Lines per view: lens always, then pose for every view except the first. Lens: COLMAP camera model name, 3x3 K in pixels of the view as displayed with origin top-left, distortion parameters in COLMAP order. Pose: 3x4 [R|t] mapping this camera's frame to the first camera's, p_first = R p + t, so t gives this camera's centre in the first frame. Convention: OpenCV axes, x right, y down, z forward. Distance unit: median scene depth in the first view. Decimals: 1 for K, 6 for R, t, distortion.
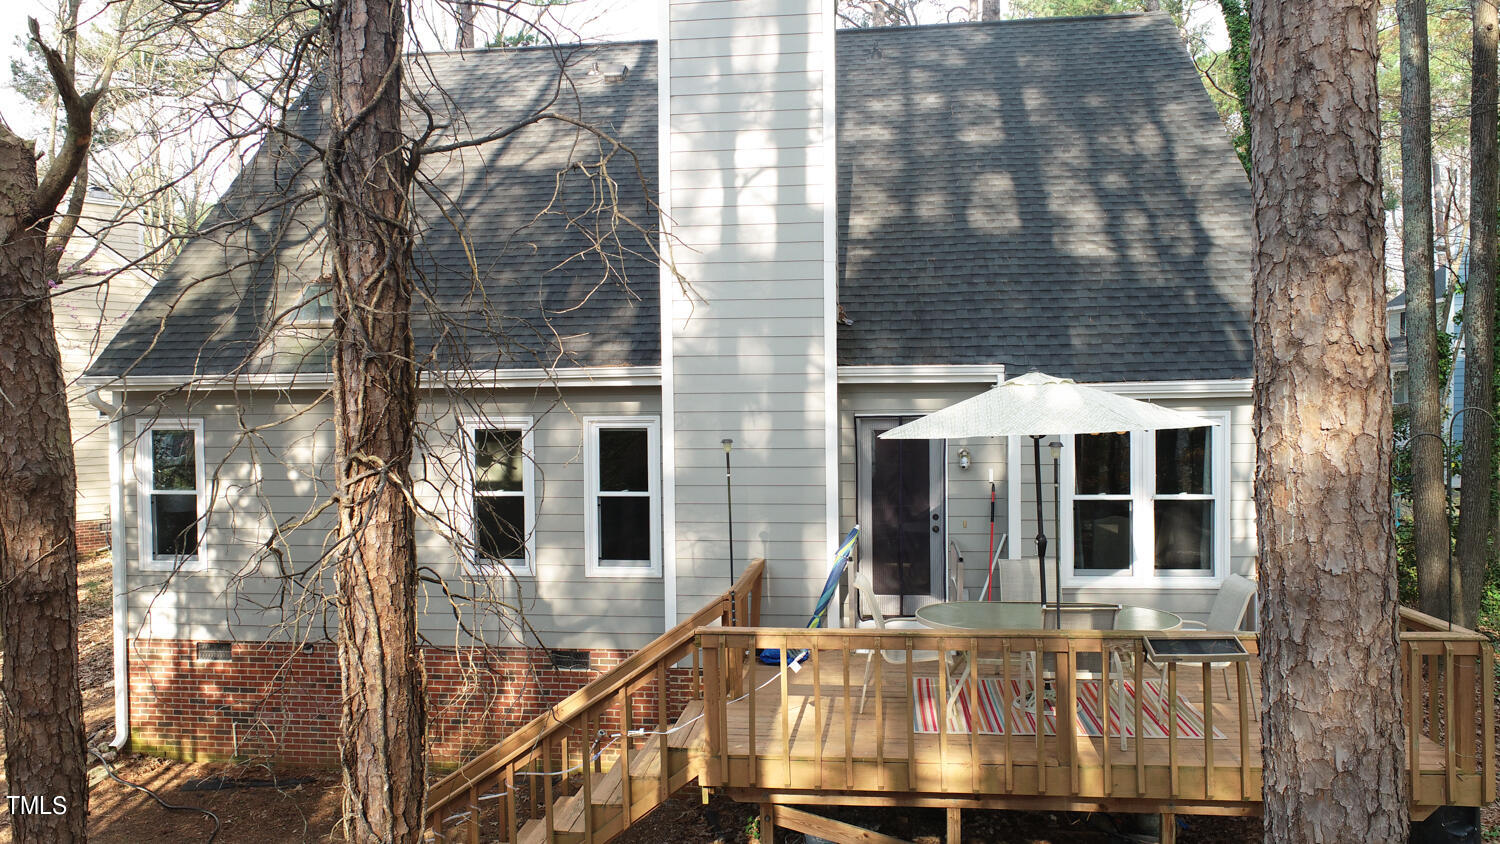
lens RADIAL K [[1027.7, 0, 749.6], [0, 1027.7, 421.0], [0, 0, 1]] dist [-0.004591, -0.001662]
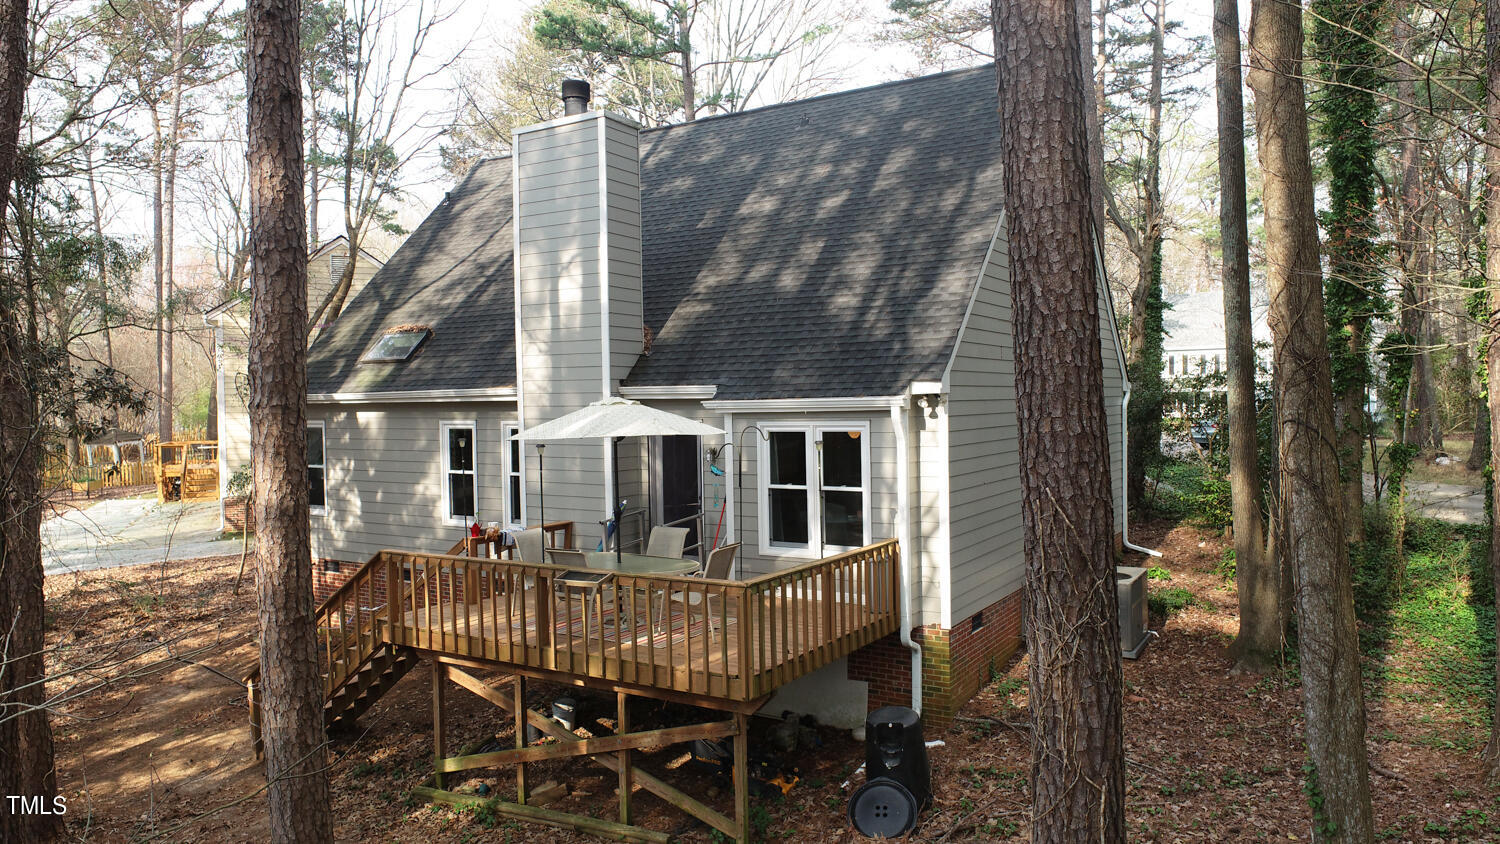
lens RADIAL K [[1027.7, 0, 750.1], [0, 1027.7, 418.6], [0, 0, 1]] dist [-0.004591, -0.001662]
pose [[0.891771, 0.007327, -0.452428, 0.881885], [-0.009351, 0.999954, -0.002238, -0.008312], [0.452390, 0.006227, 0.891798, -0.171690]]
